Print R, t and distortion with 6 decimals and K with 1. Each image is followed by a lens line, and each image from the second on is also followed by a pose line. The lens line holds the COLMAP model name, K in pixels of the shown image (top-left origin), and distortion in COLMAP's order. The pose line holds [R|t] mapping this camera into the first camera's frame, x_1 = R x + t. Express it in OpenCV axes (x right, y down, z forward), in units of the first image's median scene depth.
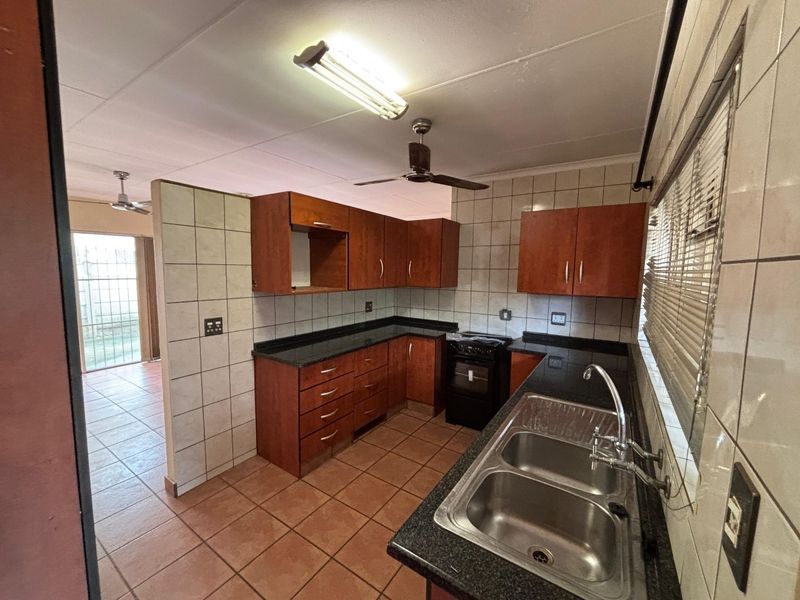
lens RADIAL K [[324.6, 0, 401.1], [0, 324.6, 300.6], [0, 0, 1]] dist [0.002678, -0.000257]
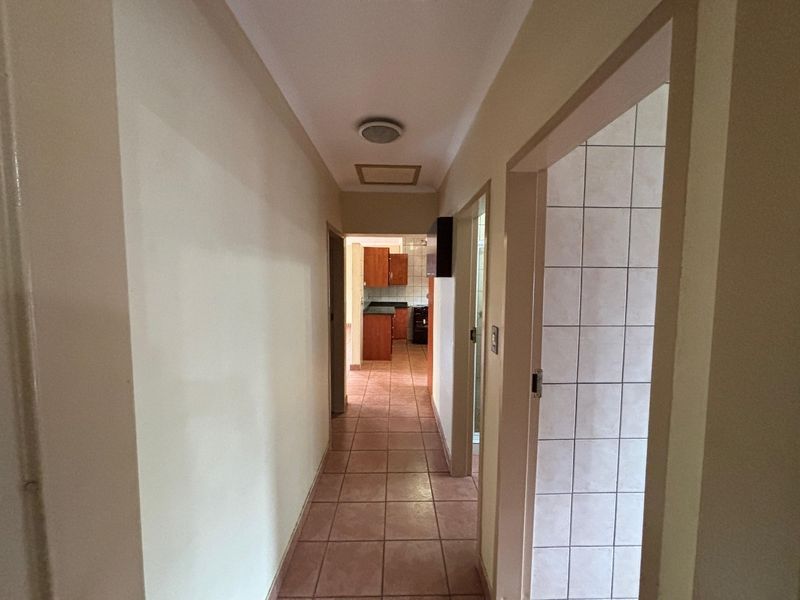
lens RADIAL K [[324.6, 0, 400.3], [0, 324.6, 300.7], [0, 0, 1]] dist [0.002678, -0.000257]
pose [[0.828942, -0.049098, 0.557175, -1.152883], [0.060001, 0.998197, -0.001306, 0.067373], [-0.556107, 0.034513, 0.830394, -0.796283]]
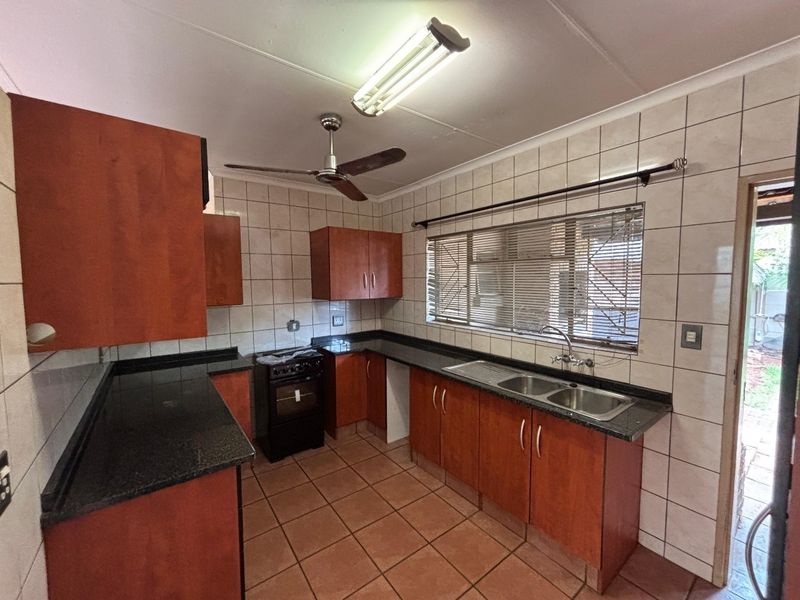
lens RADIAL K [[324.6, 0, 401.3], [0, 324.6, 298.8], [0, 0, 1]] dist [0.002678, -0.000257]
pose [[0.342033, -0.081257, 0.936168, -0.491216], [0.112554, 0.992625, 0.045035, -0.045556], [-0.932923, 0.089966, 0.348657, 0.360572]]
